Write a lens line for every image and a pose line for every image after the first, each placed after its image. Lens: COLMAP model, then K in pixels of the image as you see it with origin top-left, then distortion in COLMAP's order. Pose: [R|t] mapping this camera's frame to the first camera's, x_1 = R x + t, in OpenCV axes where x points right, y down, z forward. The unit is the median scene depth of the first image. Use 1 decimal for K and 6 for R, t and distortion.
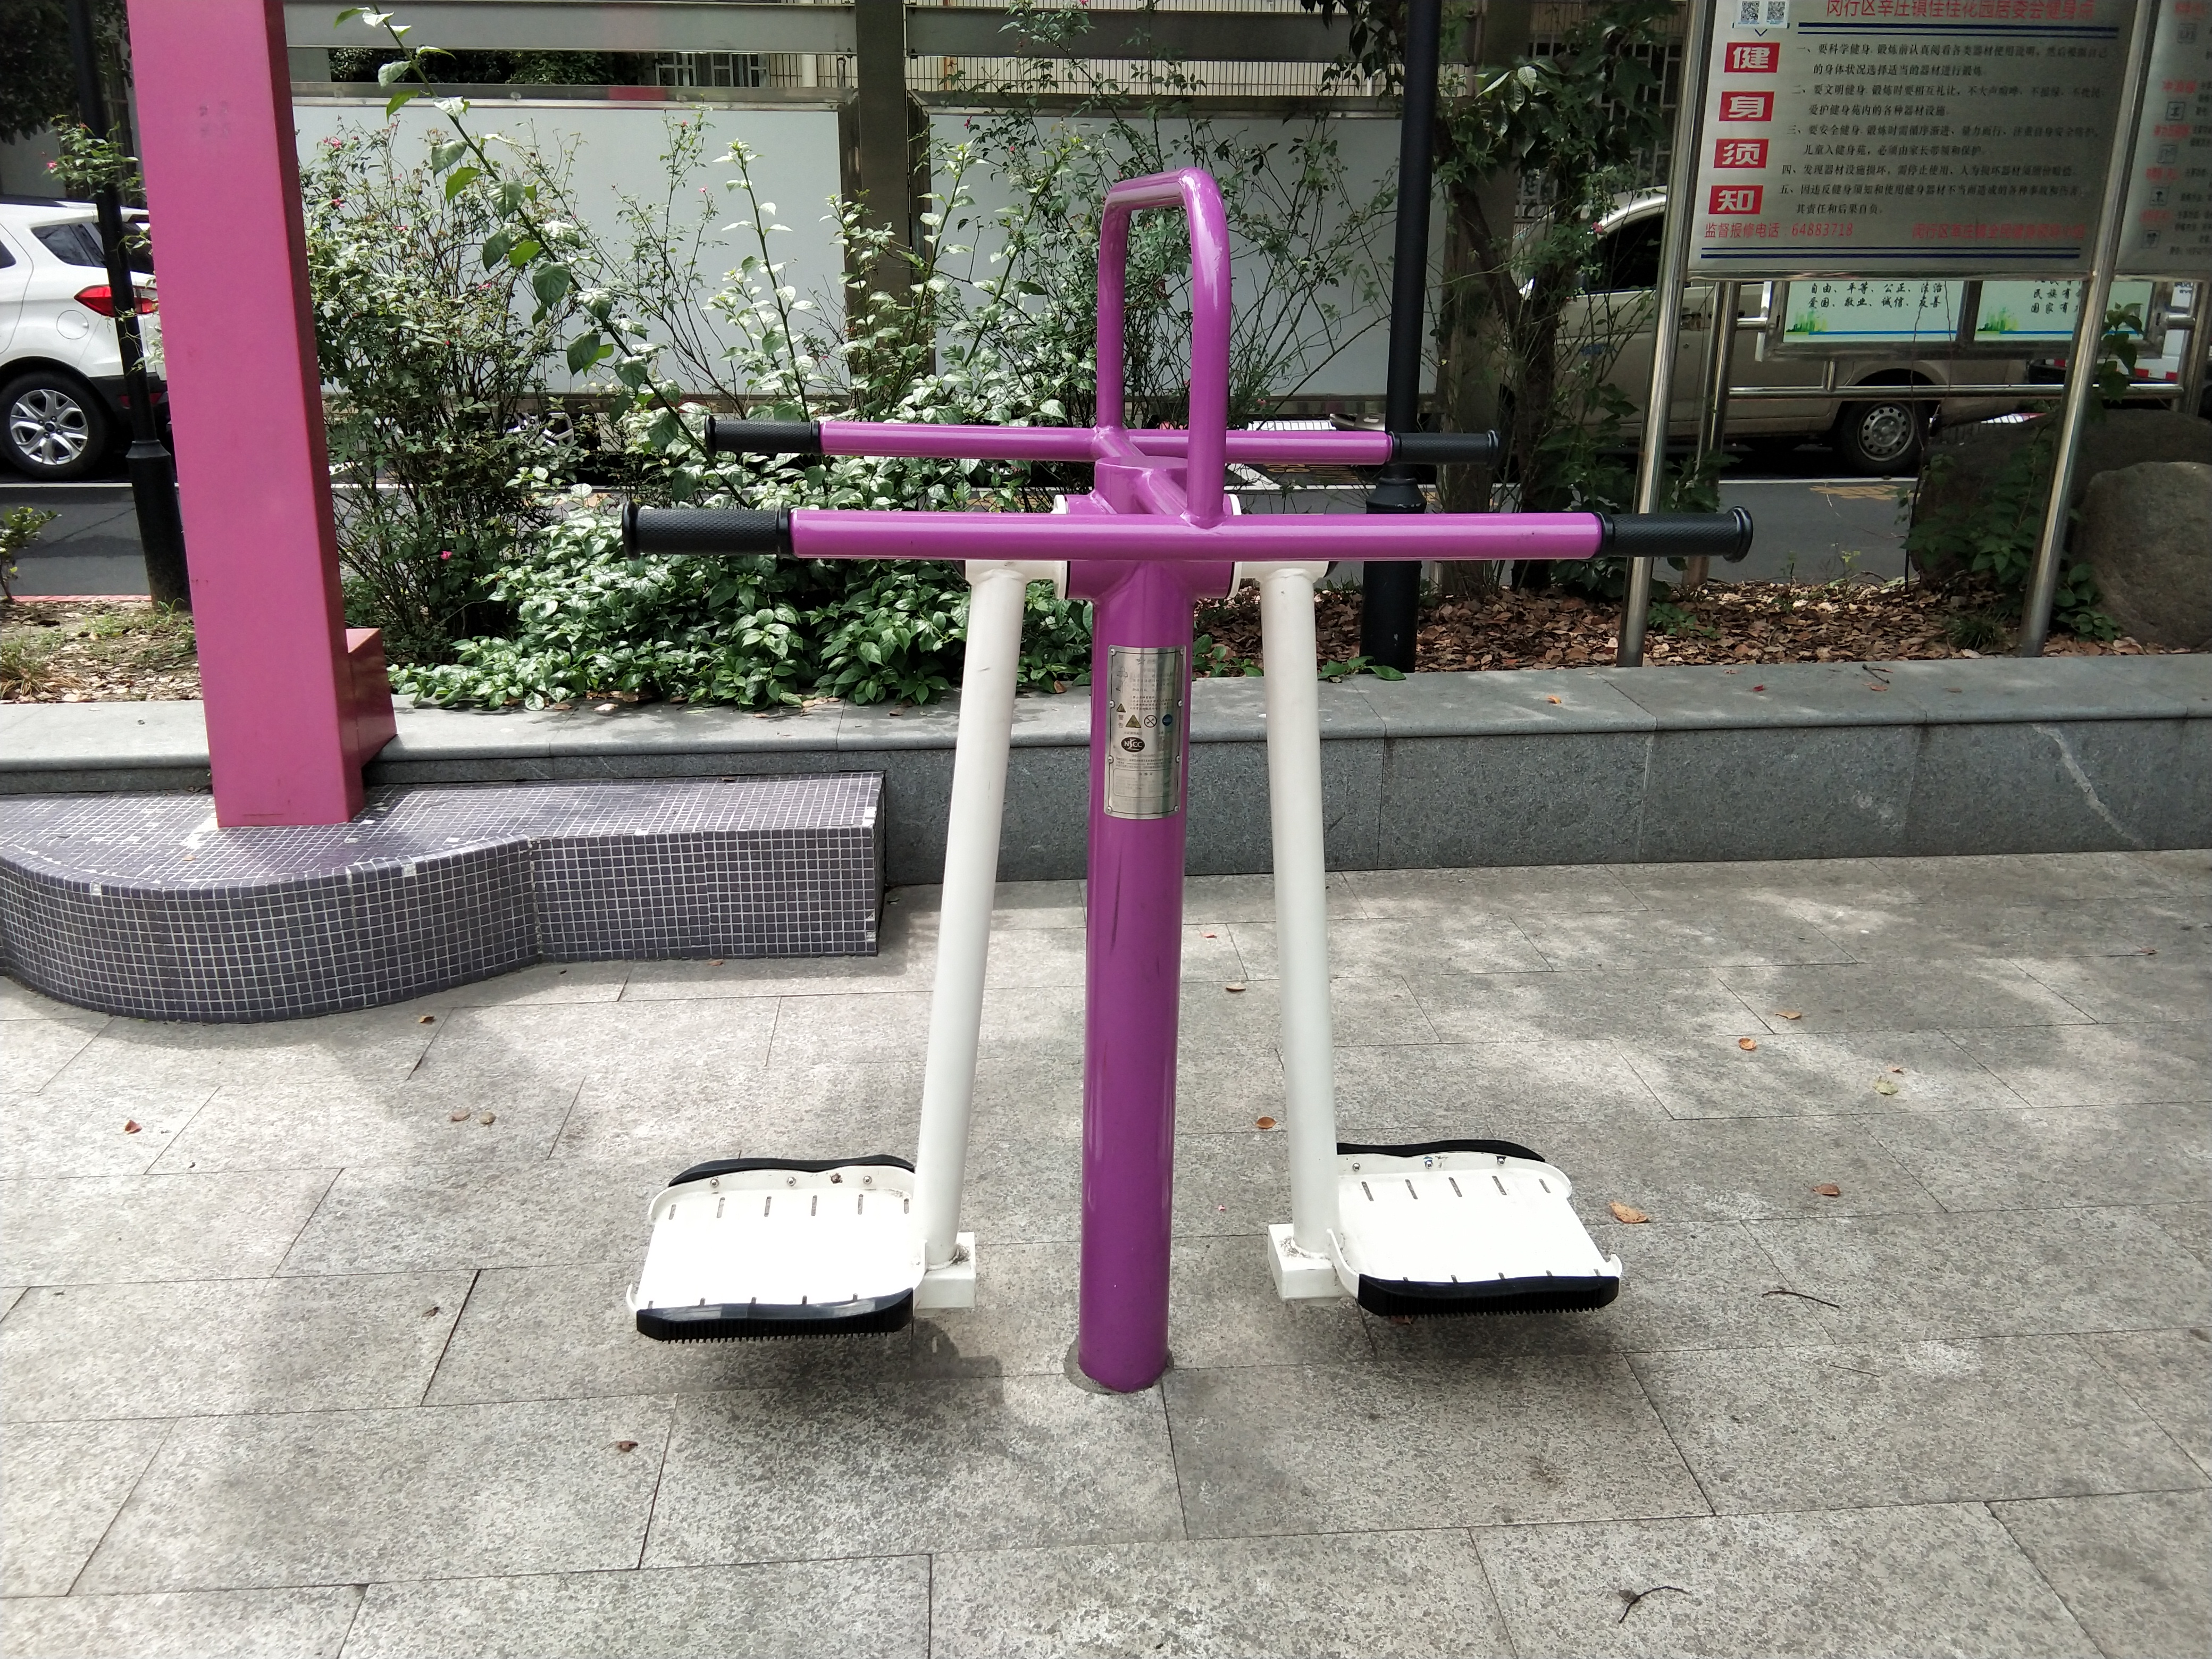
lens RADIAL K [[1764.4, 0, 1068.6], [0, 1764.4, 819.5], [0, 0, 1]] dist [0.096505, -0.140375]
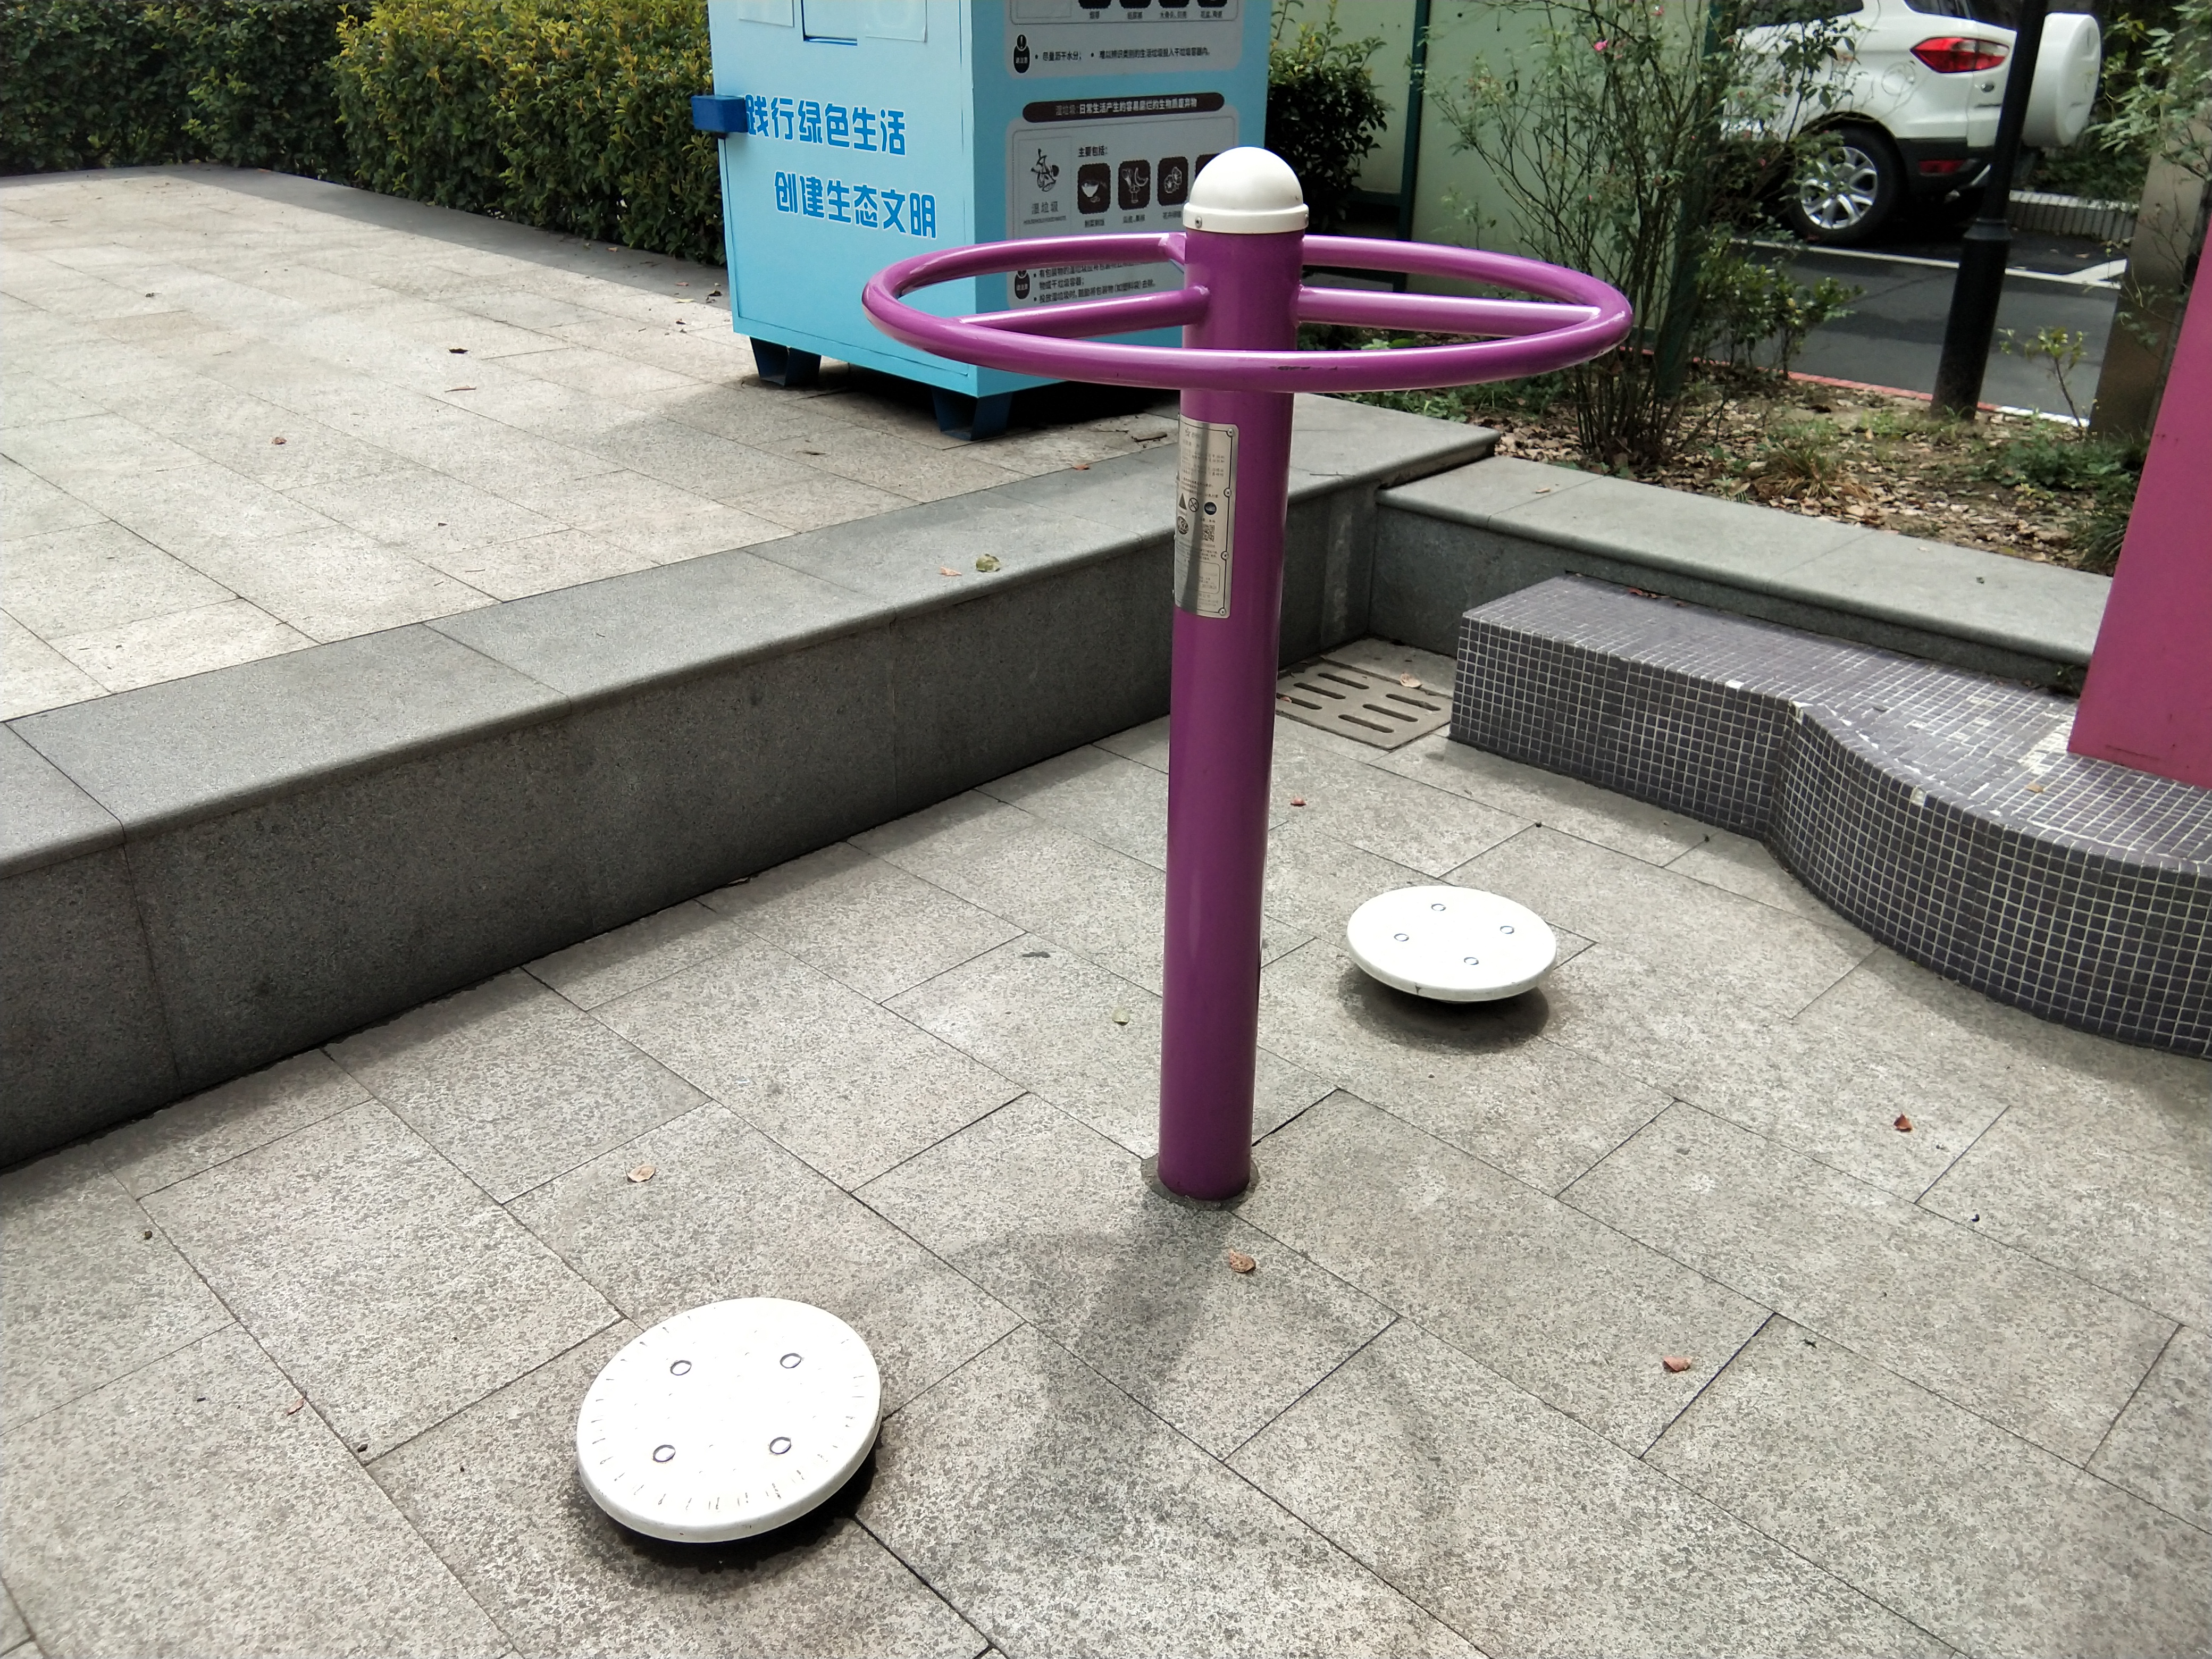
lens RADIAL K [[1769.2, 0, 1106.0], [0, 1769.2, 829.5], [0, 0, 1]] dist [0.085840, -0.131603]
pose [[0.661834, 0.331347, -0.672446, -0.192441], [-0.246446, 0.943325, 0.222266, -0.030481], [0.707983, 0.018619, 0.705984, 0.133418]]
